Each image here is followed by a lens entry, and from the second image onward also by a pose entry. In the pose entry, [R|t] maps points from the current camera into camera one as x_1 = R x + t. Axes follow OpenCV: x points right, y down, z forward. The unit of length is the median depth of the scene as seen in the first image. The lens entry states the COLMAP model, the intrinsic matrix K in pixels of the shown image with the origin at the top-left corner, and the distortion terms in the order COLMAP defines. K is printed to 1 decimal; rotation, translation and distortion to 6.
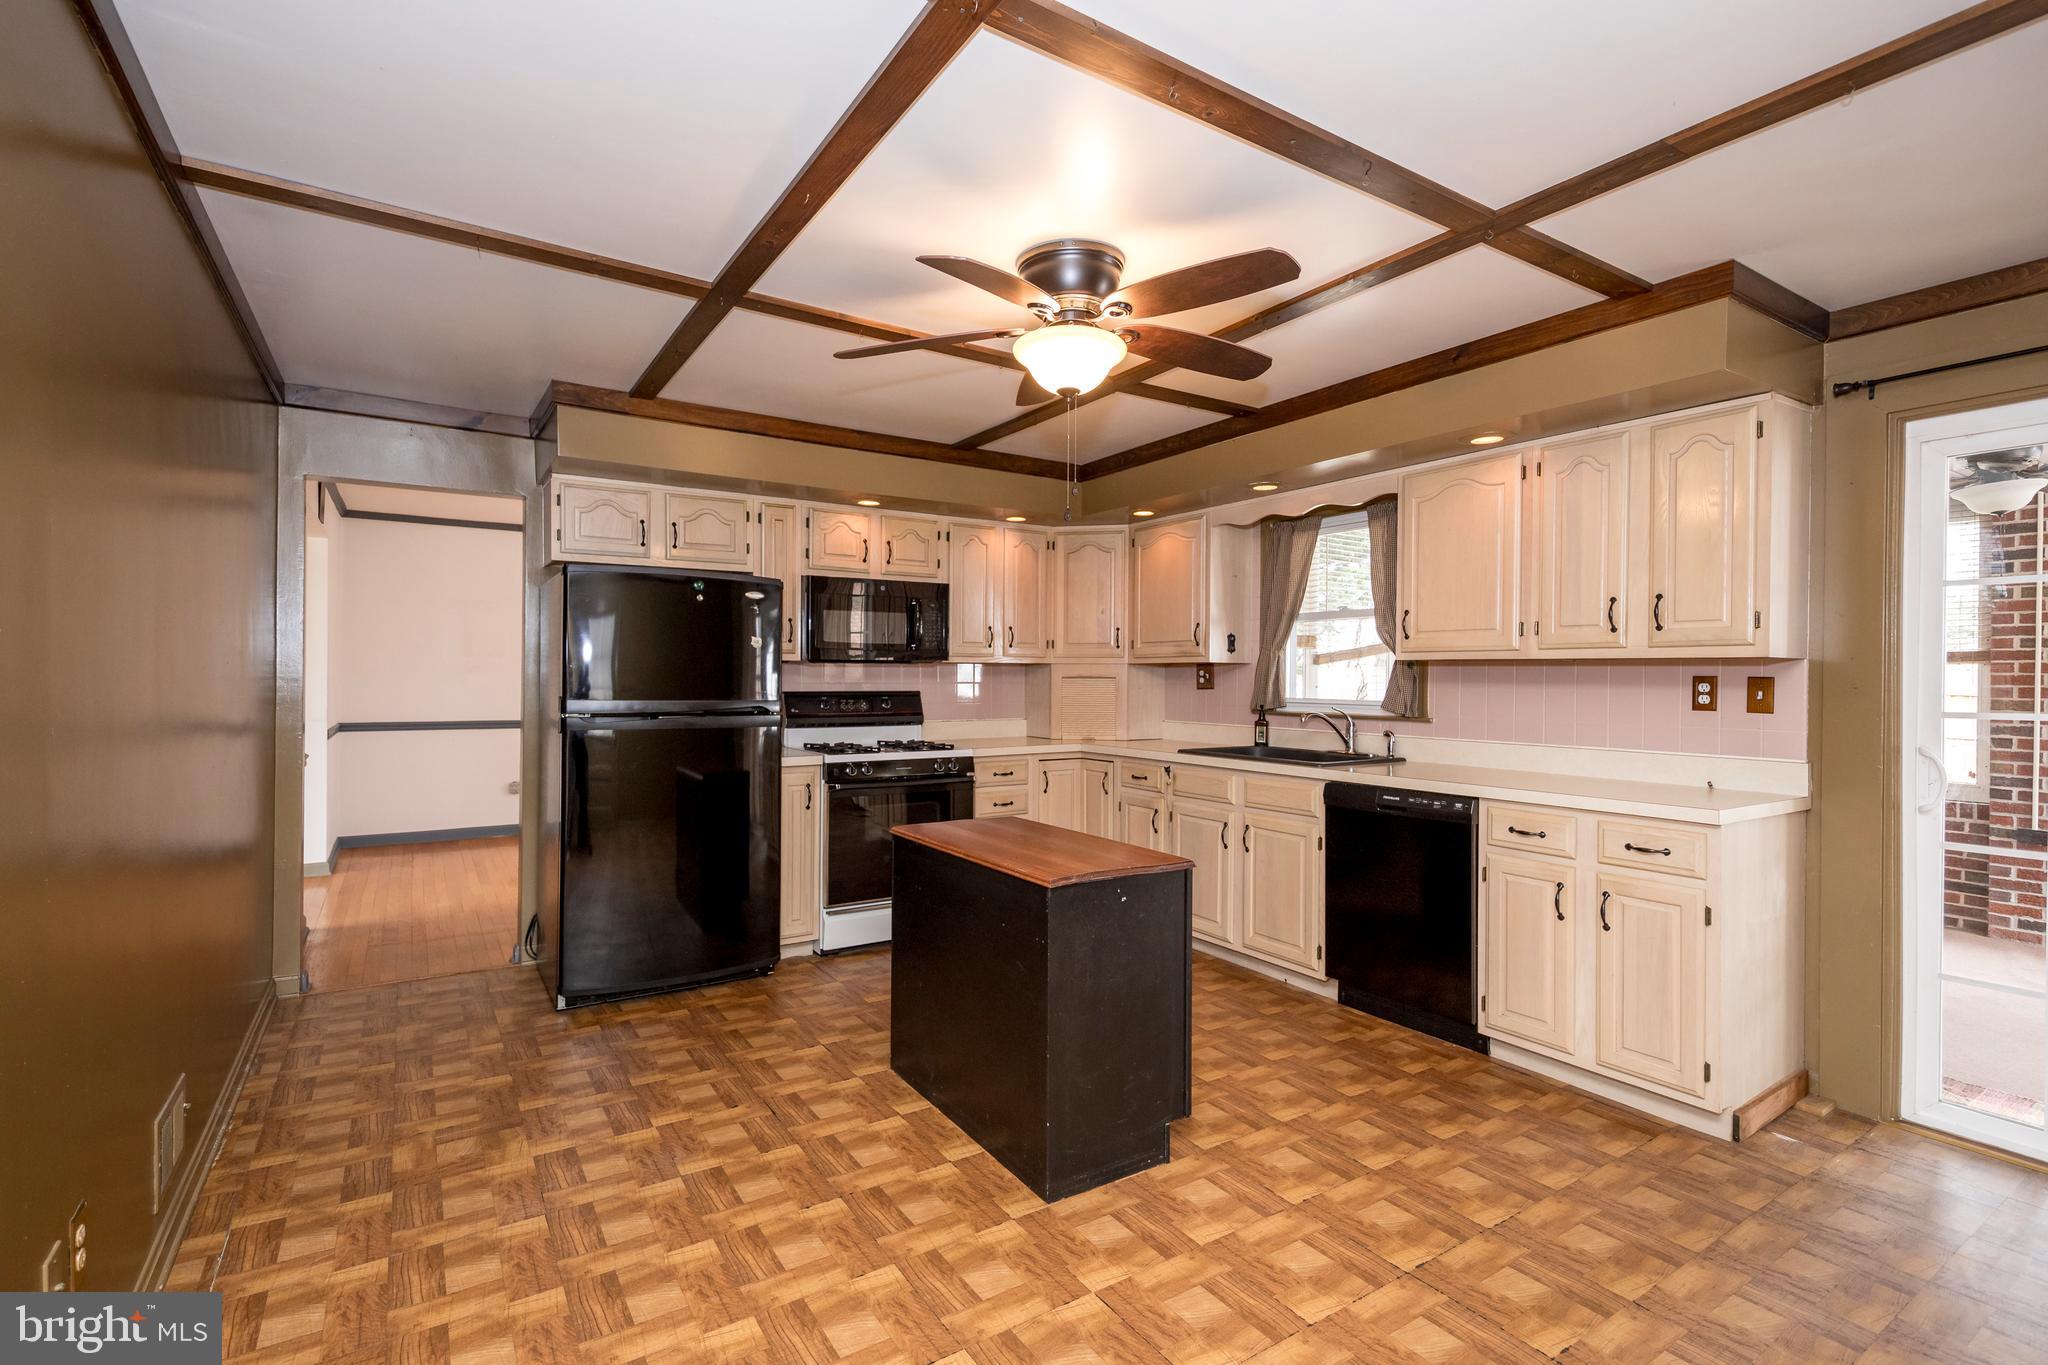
lens RADIAL K [[949.5, 0, 1024.0], [0, 949.5, 682.5], [0, 0, 1]] dist [0.008673, -0.000222]
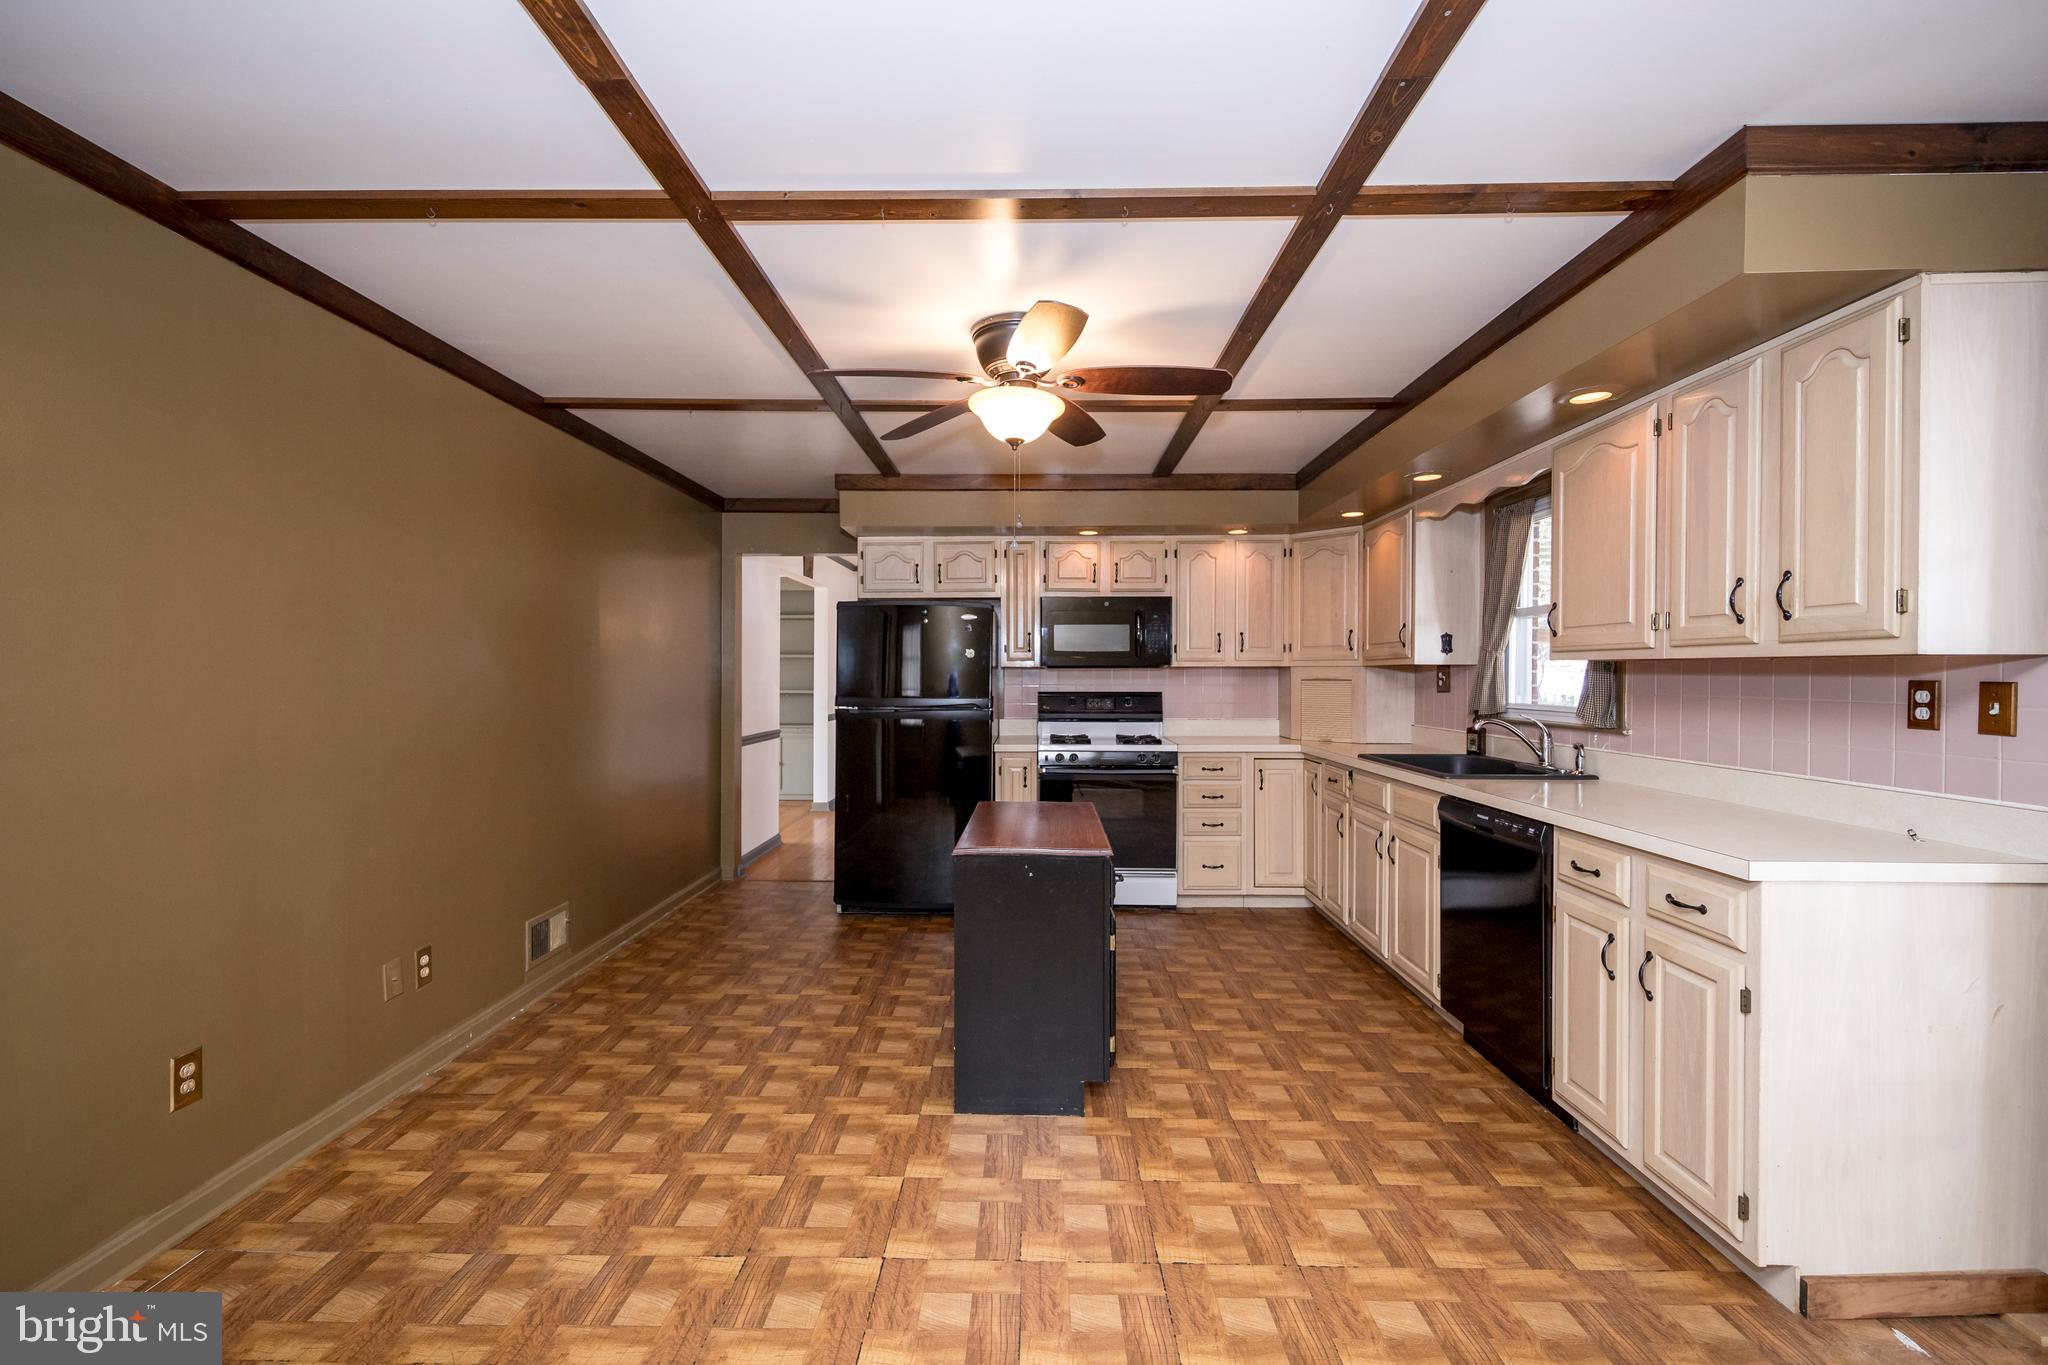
lens RADIAL K [[860.5, 0, 1024.0], [0, 860.5, 682.5], [0, 0, 1]] dist [0.003703, -0.000132]
pose [[0.826203, 0.001021, -0.563371, 0.485989], [-0.000175, 0.999999, 0.001556, -0.005611], [0.563372, -0.001187, 0.826202, 0.090528]]
